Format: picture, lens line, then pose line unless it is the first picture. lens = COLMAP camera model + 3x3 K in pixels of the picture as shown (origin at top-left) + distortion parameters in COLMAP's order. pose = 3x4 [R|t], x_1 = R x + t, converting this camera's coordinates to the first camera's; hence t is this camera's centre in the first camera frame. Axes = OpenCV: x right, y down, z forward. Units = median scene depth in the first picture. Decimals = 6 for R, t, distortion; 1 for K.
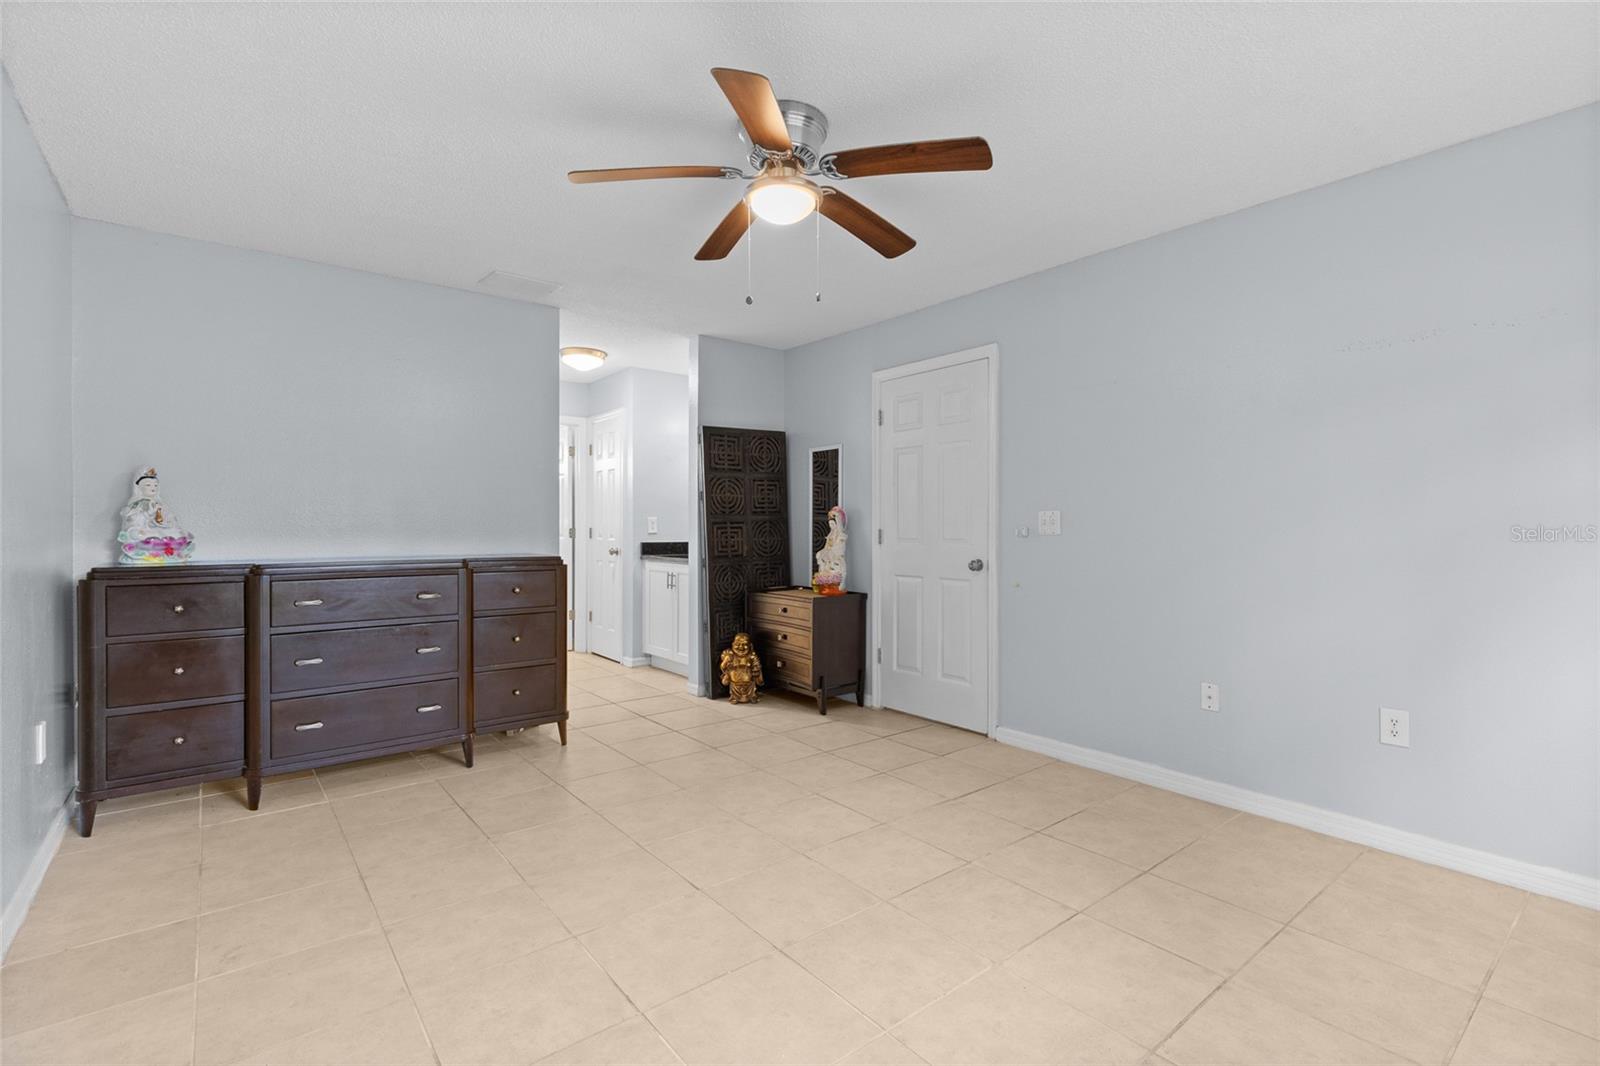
lens RADIAL K [[723.2, 0, 800.0], [0, 723.2, 529.0], [0, 0, 1]] dist [0.012520, -0.001553]
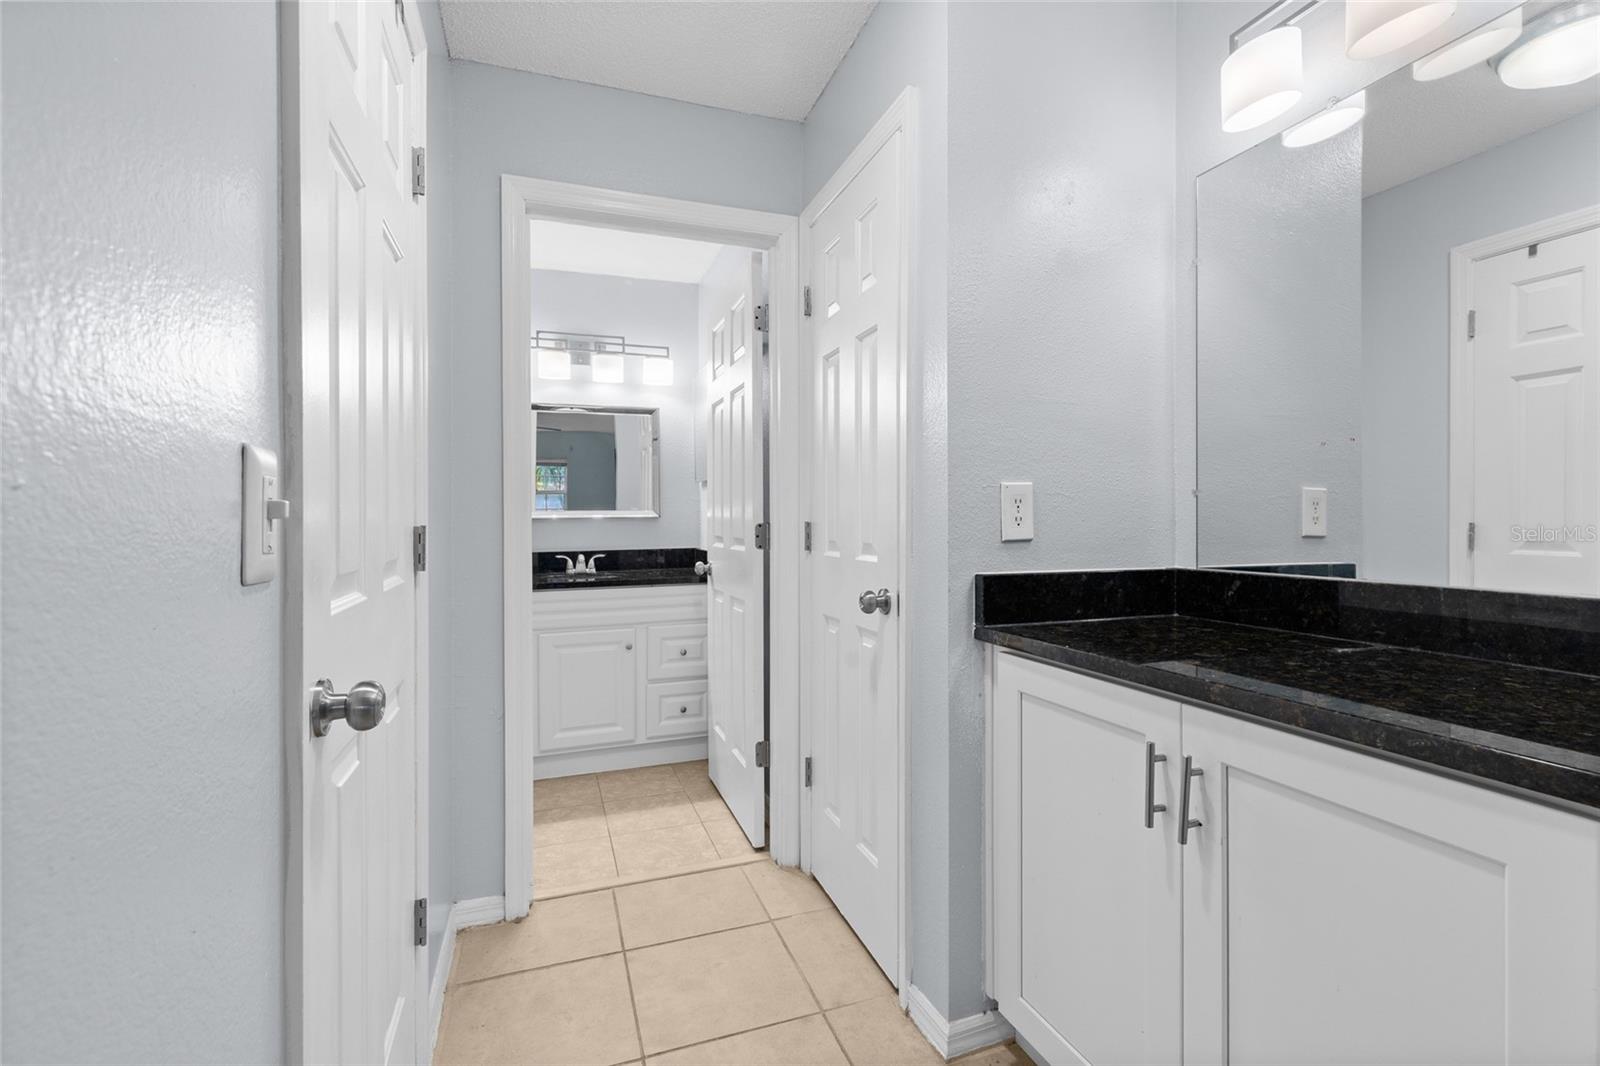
lens RADIAL K [[723.2, 0, 802.0], [0, 723.2, 530.1], [0, 0, 1]] dist [0.012520, -0.001553]
pose [[0.943978, -0.001235, -0.330006, -0.188846], [0.001217, 0.999999, -0.000260, 0.002150], [0.330006, -0.000156, 0.943979, 0.714928]]
